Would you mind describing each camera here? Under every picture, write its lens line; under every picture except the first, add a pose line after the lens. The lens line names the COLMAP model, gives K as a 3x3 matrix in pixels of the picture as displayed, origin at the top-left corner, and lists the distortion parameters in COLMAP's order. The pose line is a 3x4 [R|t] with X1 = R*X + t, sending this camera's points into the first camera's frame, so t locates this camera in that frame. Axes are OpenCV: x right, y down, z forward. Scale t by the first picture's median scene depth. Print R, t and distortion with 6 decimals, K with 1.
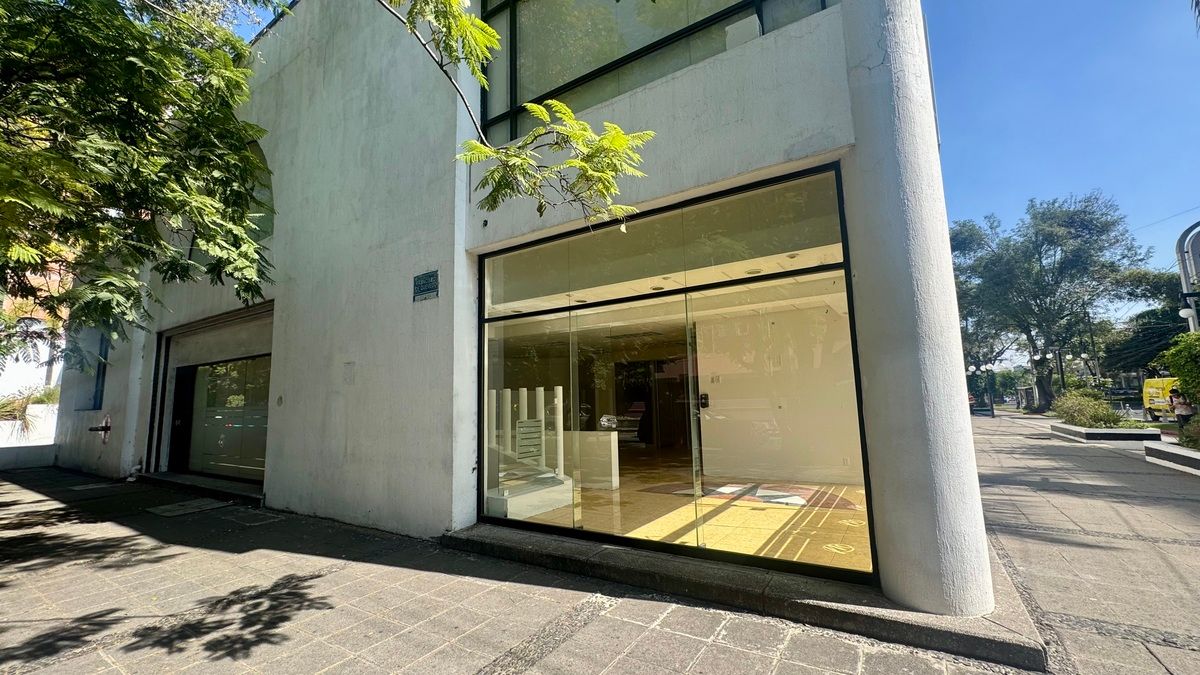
lens RADIAL K [[477.3, 0, 600.0], [0, 477.3, 337.5], [0, 0, 1]] dist [-0.002632, -0.000353]
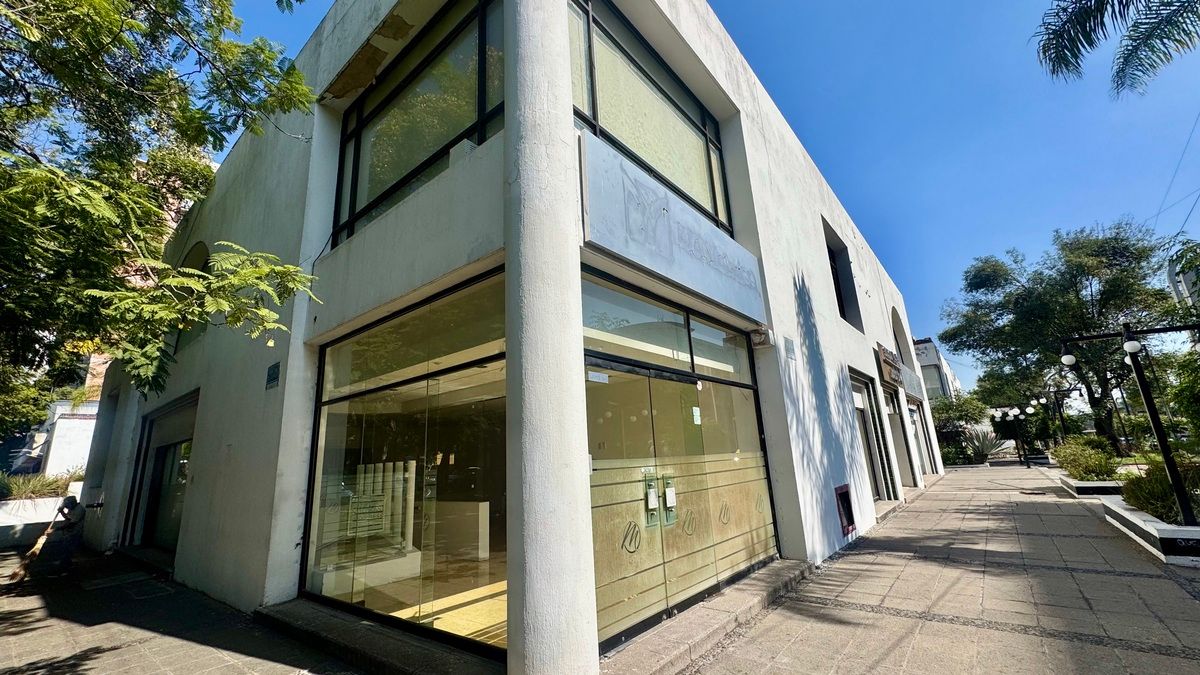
lens RADIAL K [[477.3, 0, 600.0], [0, 477.3, 337.5], [0, 0, 1]] dist [-0.002632, -0.000353]
pose [[0.993665, -0.055235, -0.097867, 0.397824], [0.043470, 0.992001, -0.118511, -0.023006], [0.103630, 0.113506, 0.988118, -0.034715]]
